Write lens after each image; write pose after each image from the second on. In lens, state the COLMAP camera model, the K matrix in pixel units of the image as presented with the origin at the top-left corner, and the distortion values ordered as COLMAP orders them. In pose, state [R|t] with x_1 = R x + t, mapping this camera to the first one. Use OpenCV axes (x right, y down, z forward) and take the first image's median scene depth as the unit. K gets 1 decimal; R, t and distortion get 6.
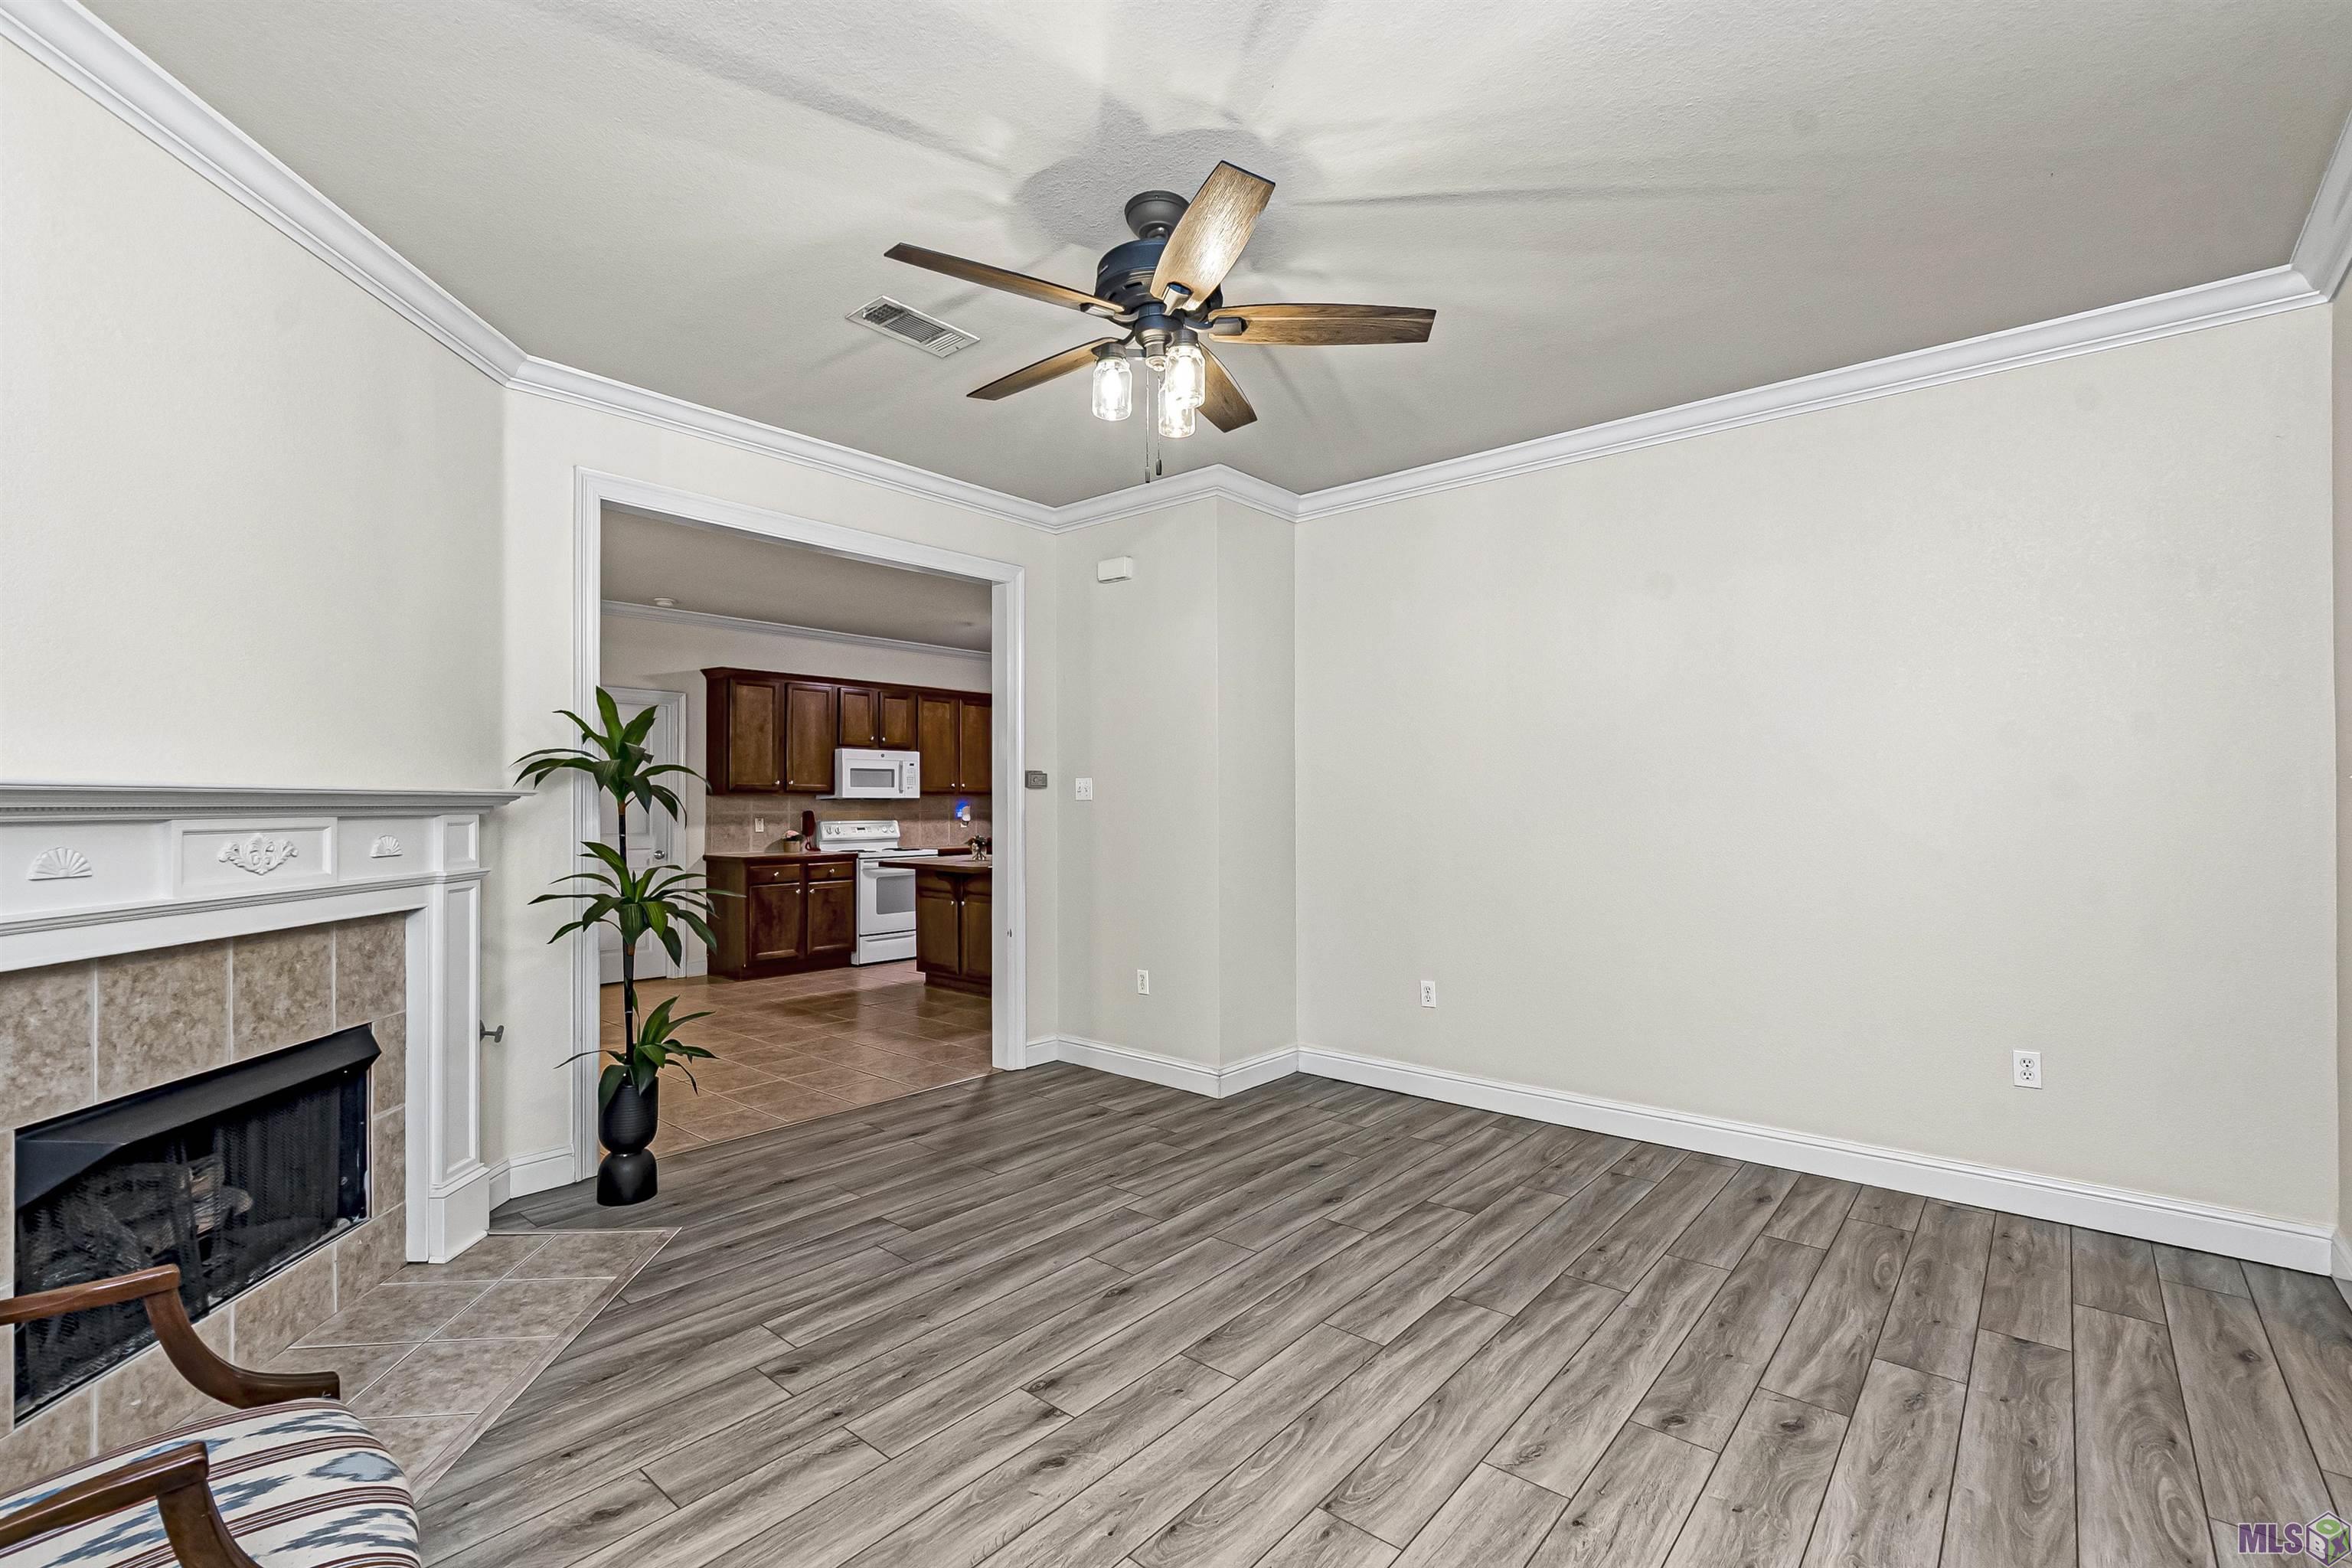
lens RADIAL K [[1056.8, 0, 1159.2], [0, 1056.8, 797.4], [0, 0, 1]] dist [-0.004098, 0.002321]
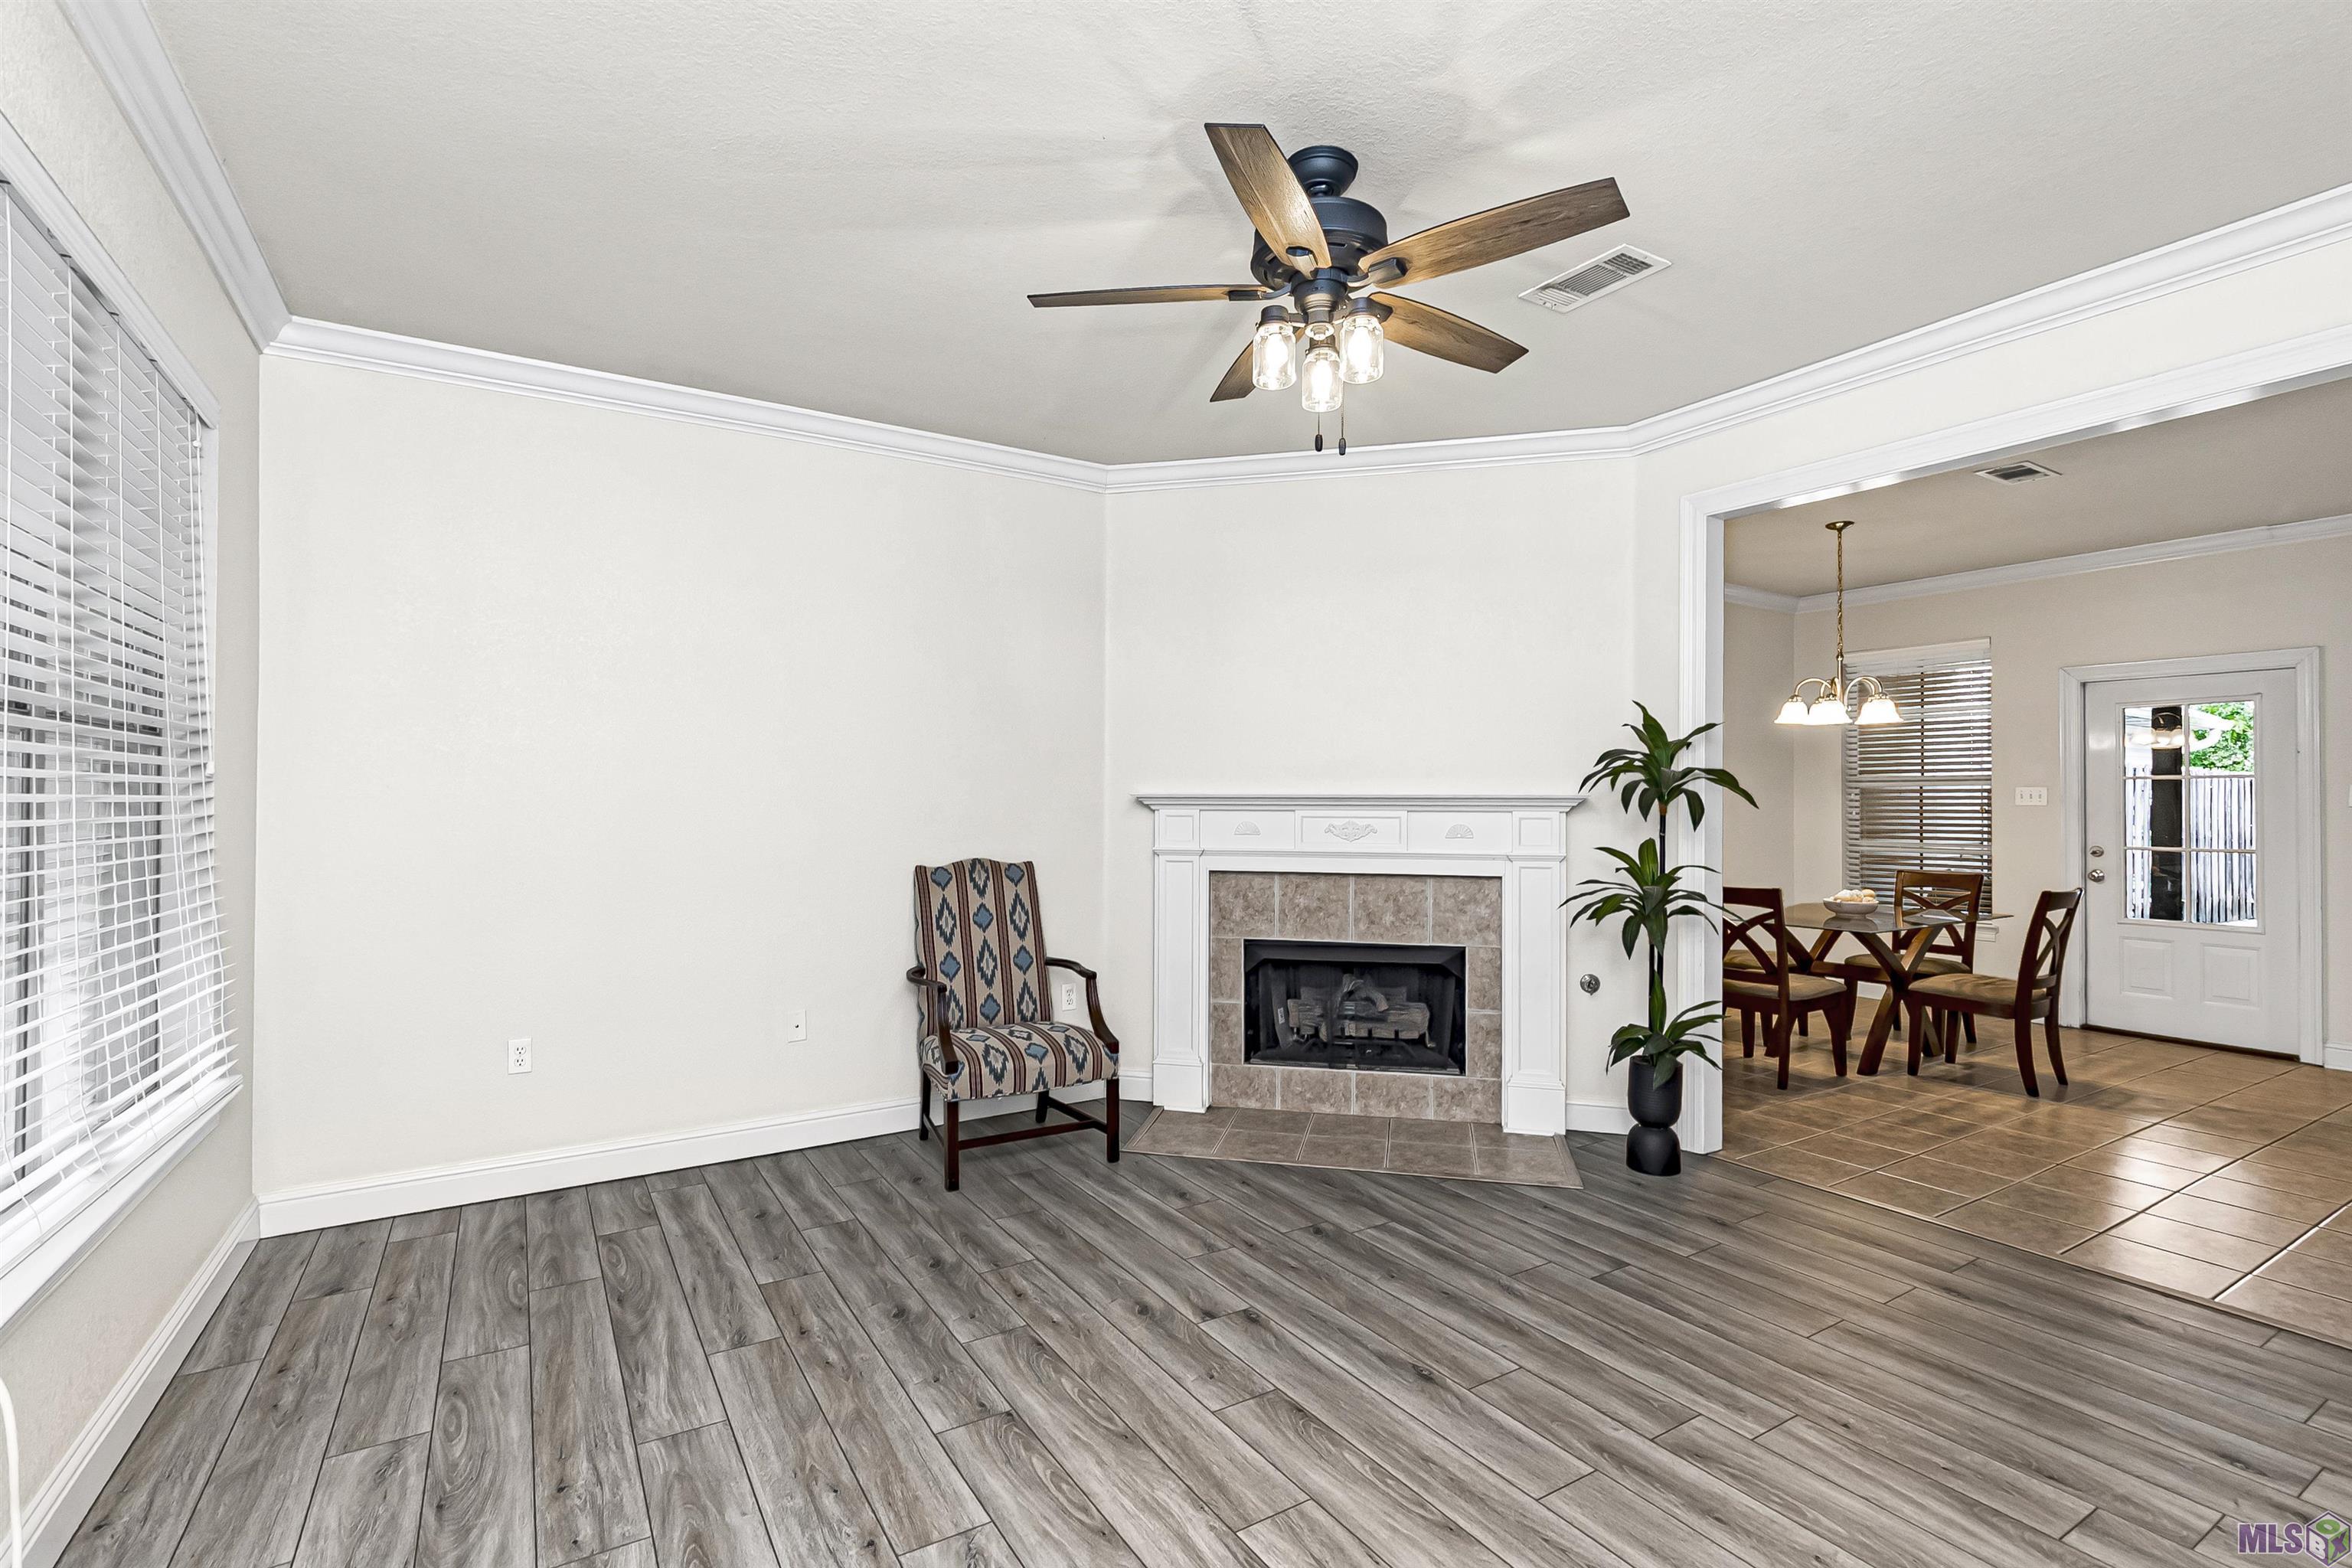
lens RADIAL K [[1056.8, 0, 1159.0], [0, 1056.8, 790.0], [0, 0, 1]] dist [-0.004098, 0.002321]
pose [[-0.307394, -0.008405, -0.951545, 0.911934], [0.000853, 0.999958, -0.009108, 0.000401], [0.951582, -0.003612, -0.307374, 1.137446]]
